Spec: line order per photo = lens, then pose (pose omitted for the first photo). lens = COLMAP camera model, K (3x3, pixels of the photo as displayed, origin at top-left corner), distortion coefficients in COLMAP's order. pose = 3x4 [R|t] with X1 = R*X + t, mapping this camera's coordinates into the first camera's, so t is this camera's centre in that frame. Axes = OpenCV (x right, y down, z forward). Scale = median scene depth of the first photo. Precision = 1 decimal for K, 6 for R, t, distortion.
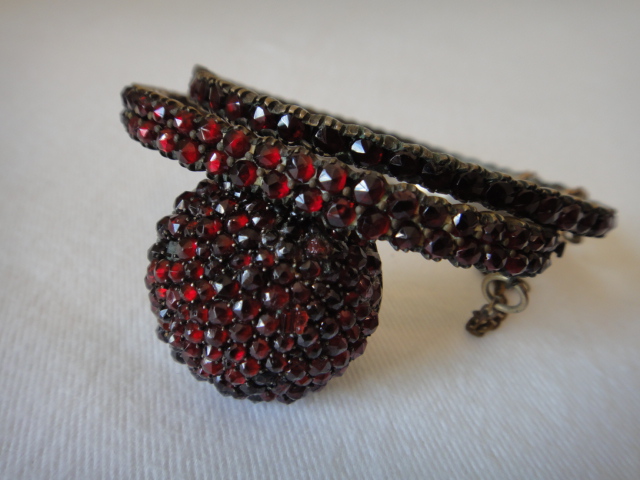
lens RADIAL K [[470.8, 0, 320.0], [0, 470.8, 240.0], [0, 0, 1]] dist [0.062858, 0.000622]
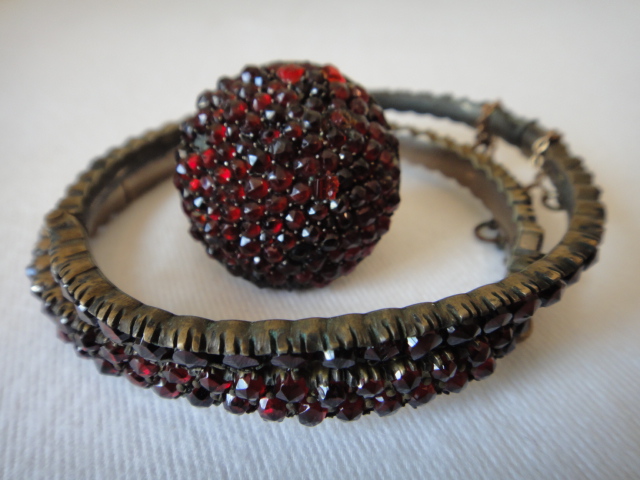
lens RADIAL K [[470.8, 0, 320.0], [0, 470.8, 240.0], [0, 0, 1]] dist [0.062858, 0.000622]
pose [[0.994782, -0.096427, 0.033338, -0.112446], [0.096868, 0.995226, -0.011887, 0.294170], [-0.032032, 0.015055, 0.999373, -0.055187]]
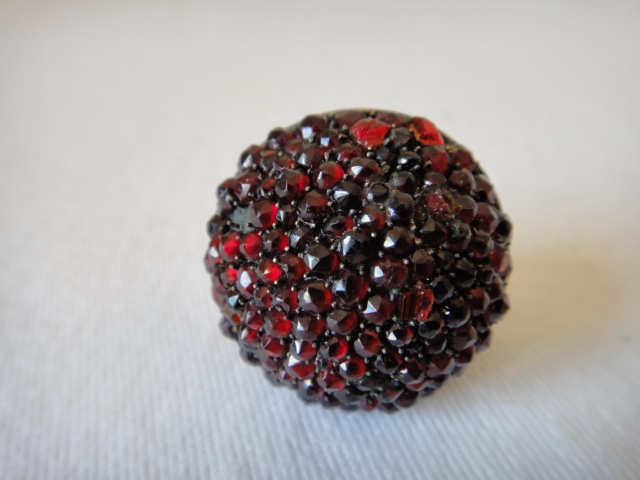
lens RADIAL K [[470.8, 0, 320.0], [0, 470.8, 240.0], [0, 0, 1]] dist [0.062858, 0.000622]
pose [[0.998556, -0.039192, -0.036747, -0.167684], [0.039161, 0.999232, -0.001578, 0.066280], [0.036780, 0.000137, 0.999323, 0.251804]]
